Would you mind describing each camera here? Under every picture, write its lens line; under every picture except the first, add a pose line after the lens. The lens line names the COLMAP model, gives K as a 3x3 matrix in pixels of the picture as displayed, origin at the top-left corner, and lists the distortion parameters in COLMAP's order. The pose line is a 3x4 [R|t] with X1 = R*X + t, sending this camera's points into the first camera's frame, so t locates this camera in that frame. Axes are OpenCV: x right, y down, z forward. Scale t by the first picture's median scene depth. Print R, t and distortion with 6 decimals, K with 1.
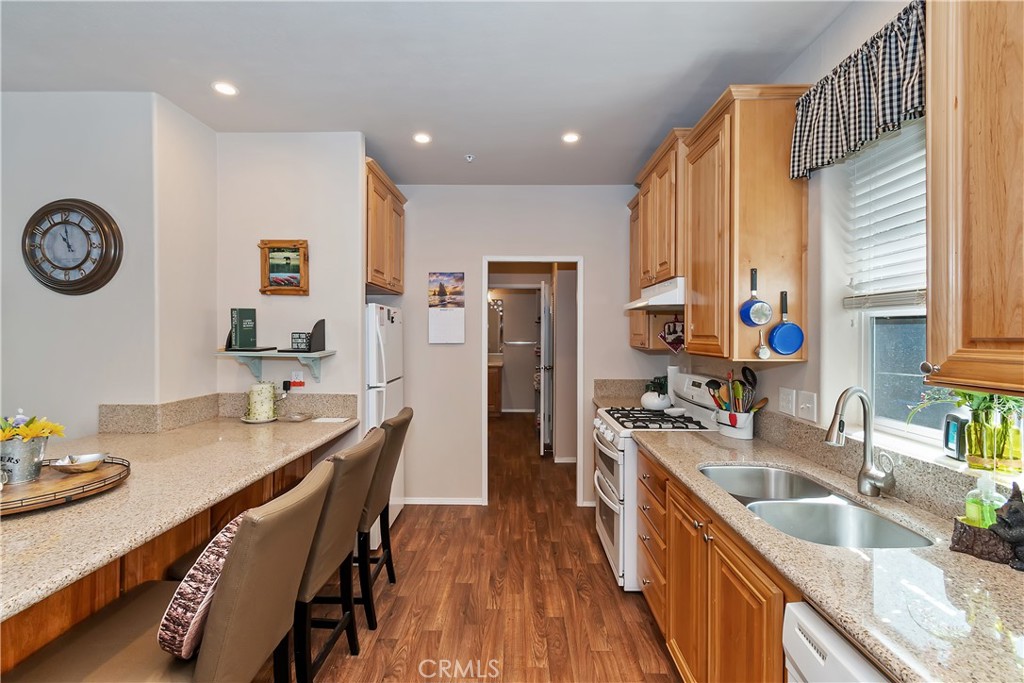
lens RADIAL K [[465.0, 0, 502.0], [0, 465.0, 334.8], [0, 0, 1]] dist [-0.001016, -0.000401]
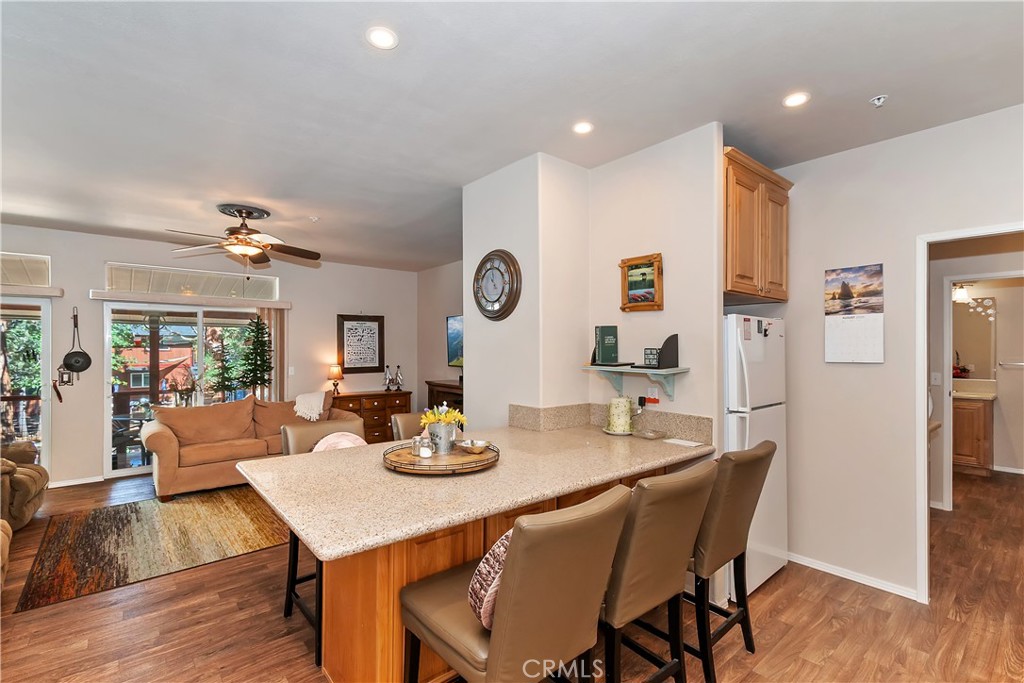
lens RADIAL K [[465.0, 0, 505.2], [0, 465.0, 347.6], [0, 0, 1]] dist [-0.001016, -0.000401]
pose [[0.651964, -0.004552, -0.758236, 0.106172], [-0.002023, 0.999968, -0.007742, 0.001991], [0.758247, 0.006581, 0.651934, 0.126848]]
